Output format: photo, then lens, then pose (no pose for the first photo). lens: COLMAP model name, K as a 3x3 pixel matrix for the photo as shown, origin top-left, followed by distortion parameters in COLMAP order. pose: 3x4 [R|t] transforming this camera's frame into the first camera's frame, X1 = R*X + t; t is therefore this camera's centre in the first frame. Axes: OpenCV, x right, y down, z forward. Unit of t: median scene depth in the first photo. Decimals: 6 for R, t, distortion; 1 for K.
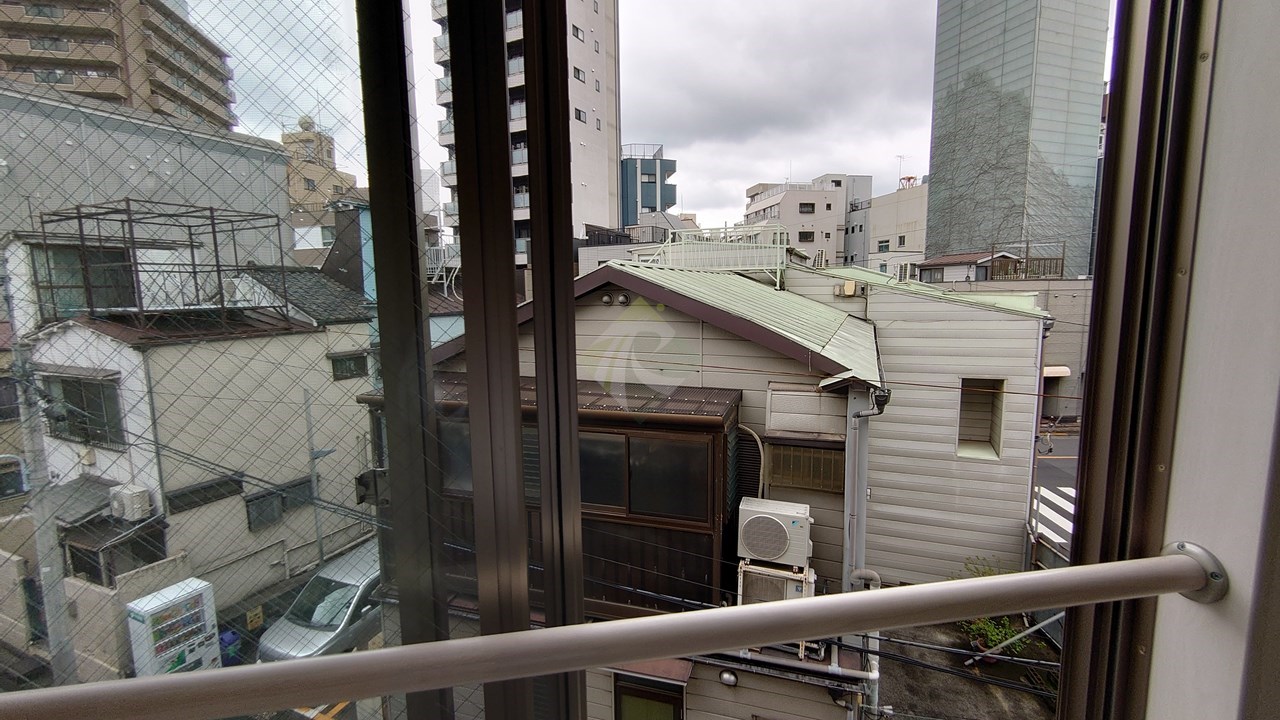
lens RADIAL K [[555.9, 0, 633.7], [0, 555.9, 360.4], [0, 0, 1]] dist [0.003782, 0.000779]
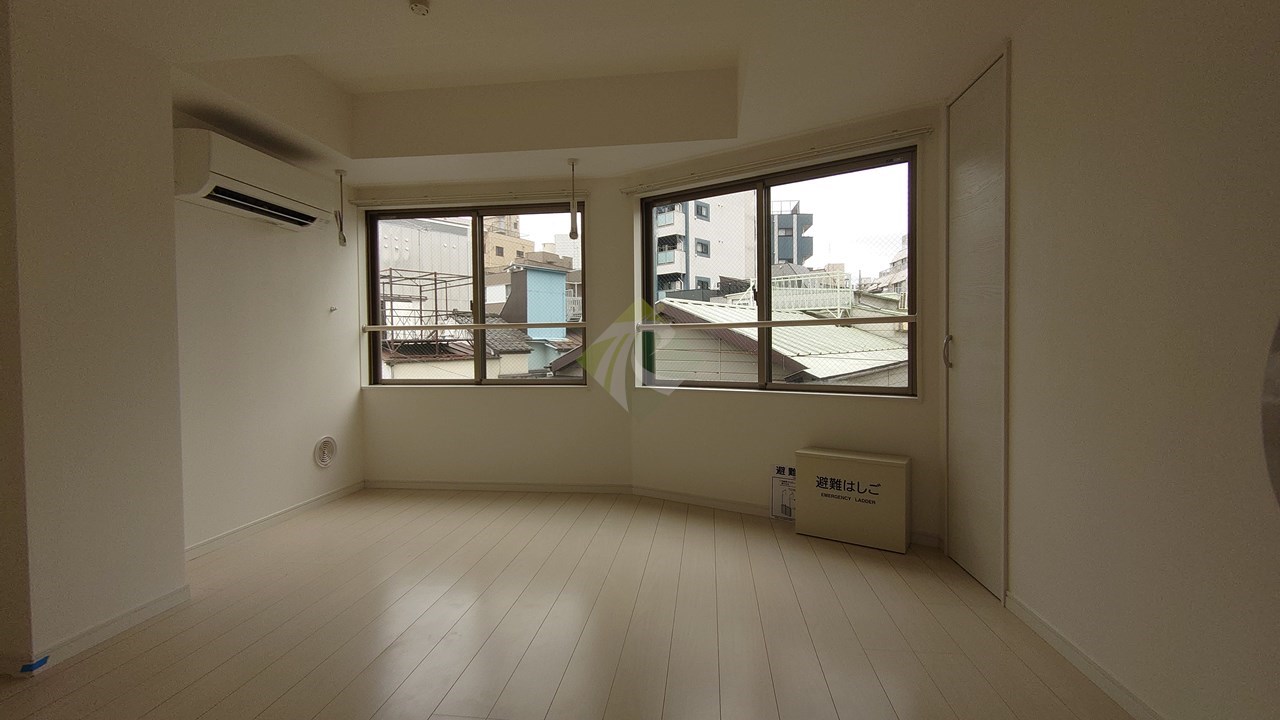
lens RADIAL K [[555.9, 0, 627.7], [0, 555.9, 366.3], [0, 0, 1]] dist [0.003782, 0.000779]
pose [[0.957363, 0.018274, -0.288310, 0.144155], [-0.041887, 0.996232, -0.075947, 0.057060], [0.285836, 0.084785, 0.954521, -0.214872]]
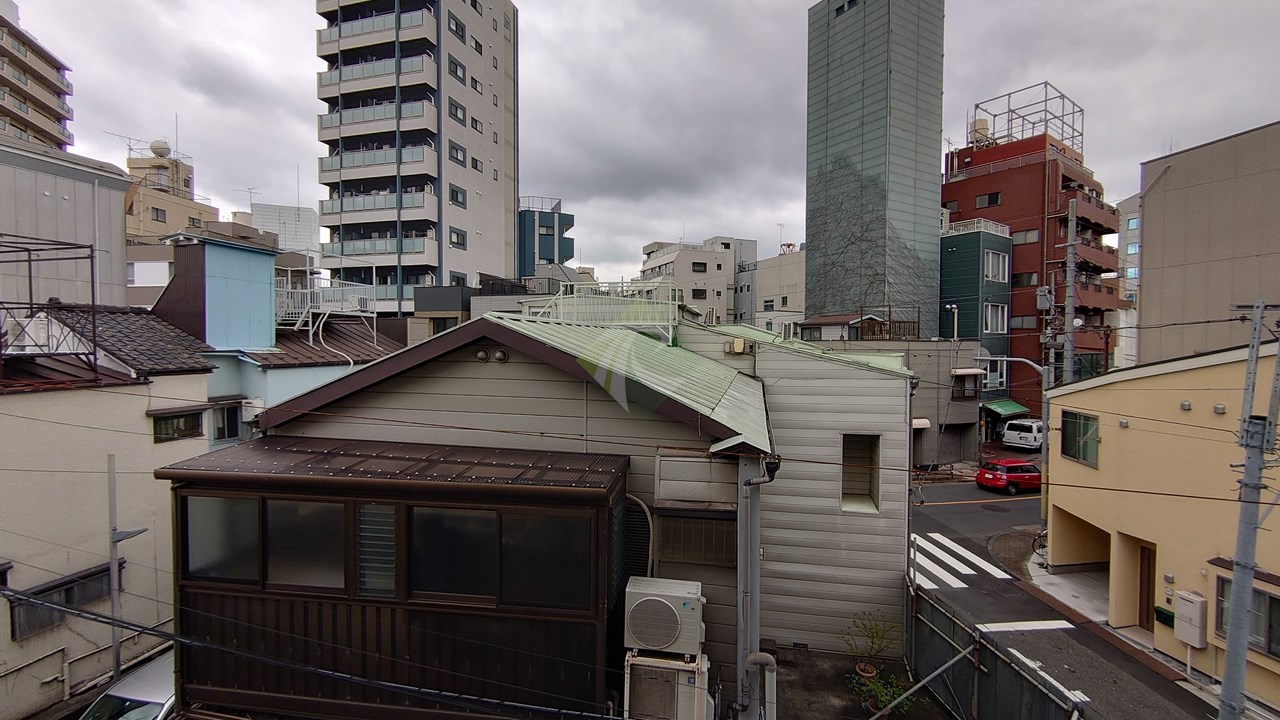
lens RADIAL K [[555.9, 0, 637.0], [0, 555.9, 357.7], [0, 0, 1]] dist [0.003782, 0.000779]
pose [[0.982644, 0.015848, 0.184821, 0.014964], [0.002132, 0.995313, -0.096679, -0.008347], [-0.185487, 0.095395, 0.978005, 0.036005]]
